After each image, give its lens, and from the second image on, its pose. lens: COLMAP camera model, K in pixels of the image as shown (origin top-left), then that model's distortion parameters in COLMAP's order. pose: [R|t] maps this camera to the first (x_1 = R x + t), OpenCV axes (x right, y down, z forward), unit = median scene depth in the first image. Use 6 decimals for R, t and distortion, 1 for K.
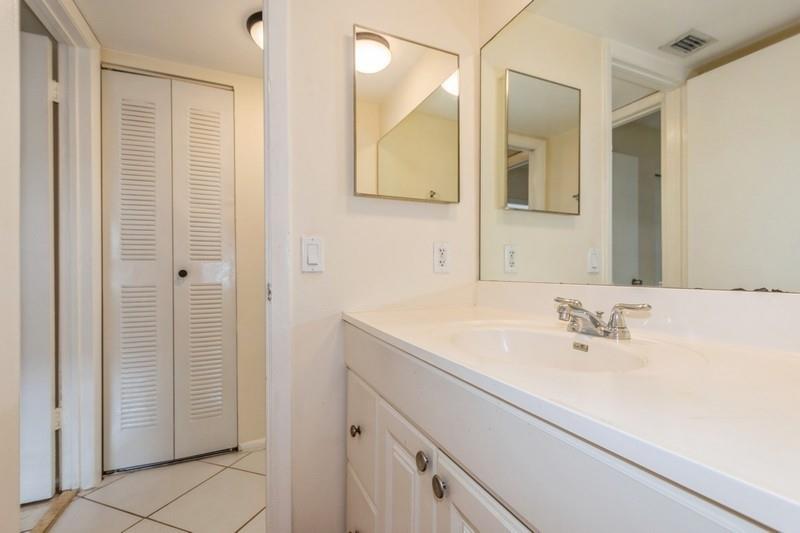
lens RADIAL K [[355.7, 0, 398.3], [0, 355.7, 275.7], [0, 0, 1]] dist [0.001487, 0.000066]
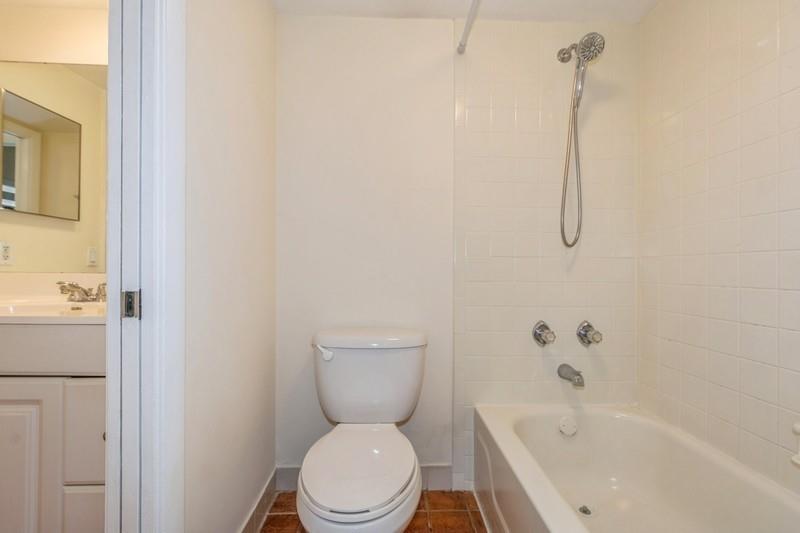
lens RADIAL K [[355.5, 0, 410.6], [0, 355.5, 265.7], [0, 0, 1]] dist [0.001690, 0.000250]
pose [[0.350432, 0.009521, 0.936540, -0.296432], [-0.001672, 0.999953, -0.009540, 0.002782], [-0.936587, 0.001777, 0.350431, -0.616799]]
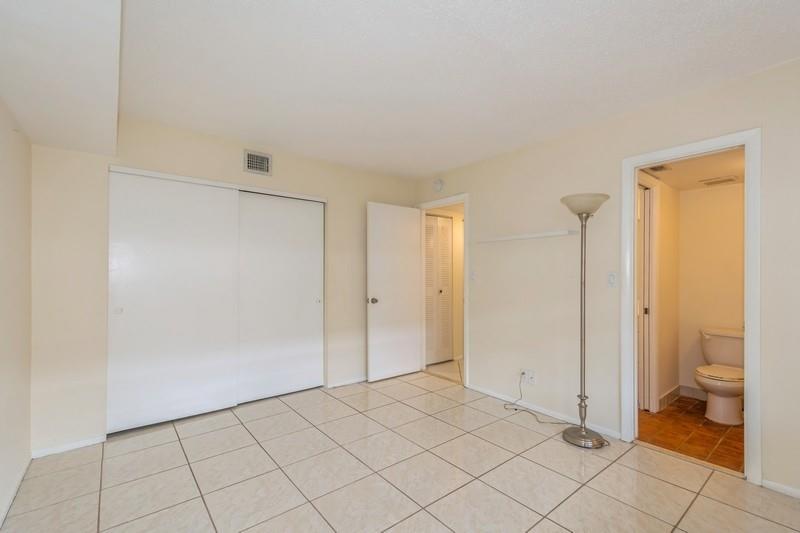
lens RADIAL K [[355.7, 0, 398.3], [0, 355.7, 275.7], [0, 0, 1]] dist [0.001487, 0.000066]
pose [[0.965735, 0.008820, 0.259379, -1.801629], [-0.008665, 0.999961, -0.001742, -0.129011], [-0.259384, -0.000565, 0.965774, -1.636874]]
